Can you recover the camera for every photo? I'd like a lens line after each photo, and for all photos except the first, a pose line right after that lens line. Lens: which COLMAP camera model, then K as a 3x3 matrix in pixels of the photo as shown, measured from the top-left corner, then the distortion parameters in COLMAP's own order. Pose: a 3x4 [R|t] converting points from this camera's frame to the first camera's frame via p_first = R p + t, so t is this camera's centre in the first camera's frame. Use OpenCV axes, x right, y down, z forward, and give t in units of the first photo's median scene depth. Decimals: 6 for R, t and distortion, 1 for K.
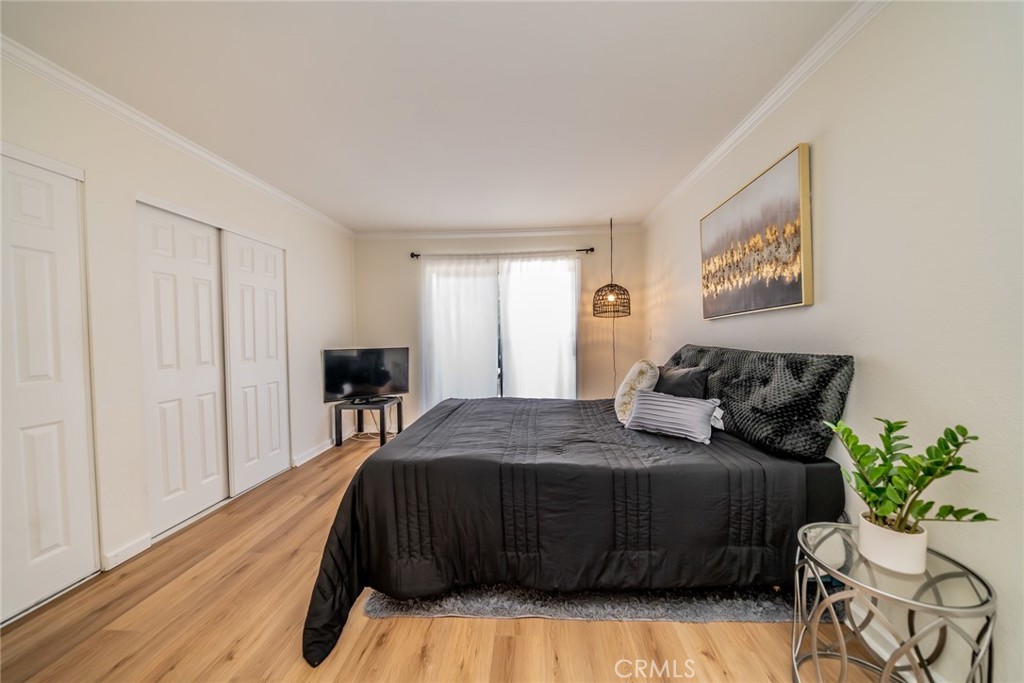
lens RADIAL K [[356.1, 0, 511.5], [0, 356.1, 342.8], [0, 0, 1]] dist [-0.006808, -0.000011]
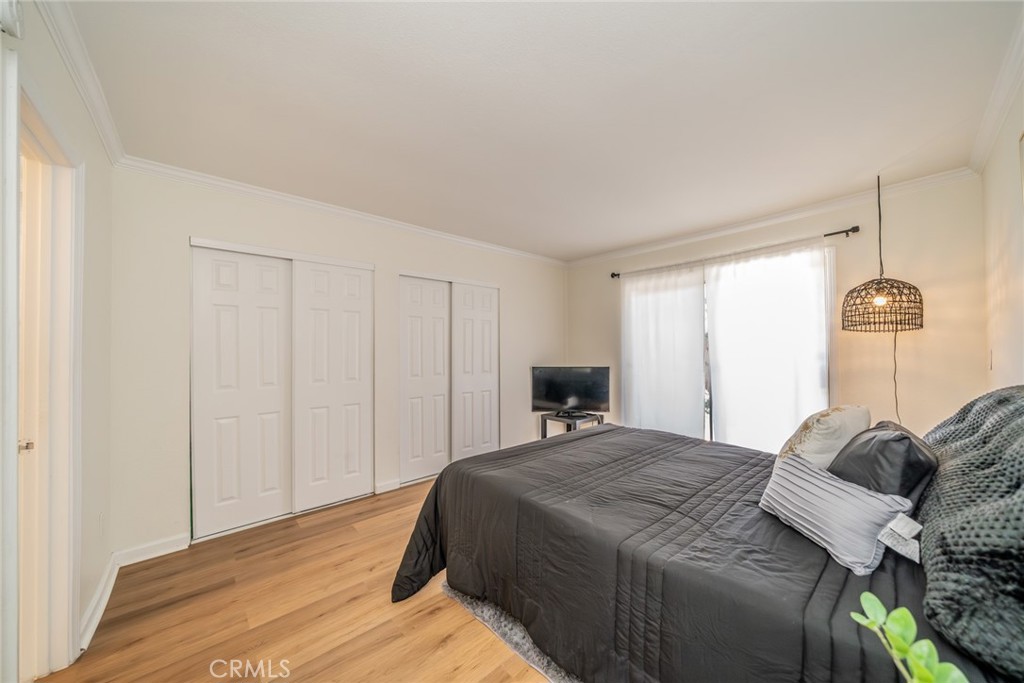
lens RADIAL K [[356.1, 0, 520.4], [0, 356.1, 346.0], [0, 0, 1]] dist [-0.006808, -0.000011]
pose [[0.713827, -0.002801, -0.700317, 0.361253], [-0.018173, 0.999581, -0.022522, -0.028474], [0.700086, 0.028803, 0.713477, 0.155052]]
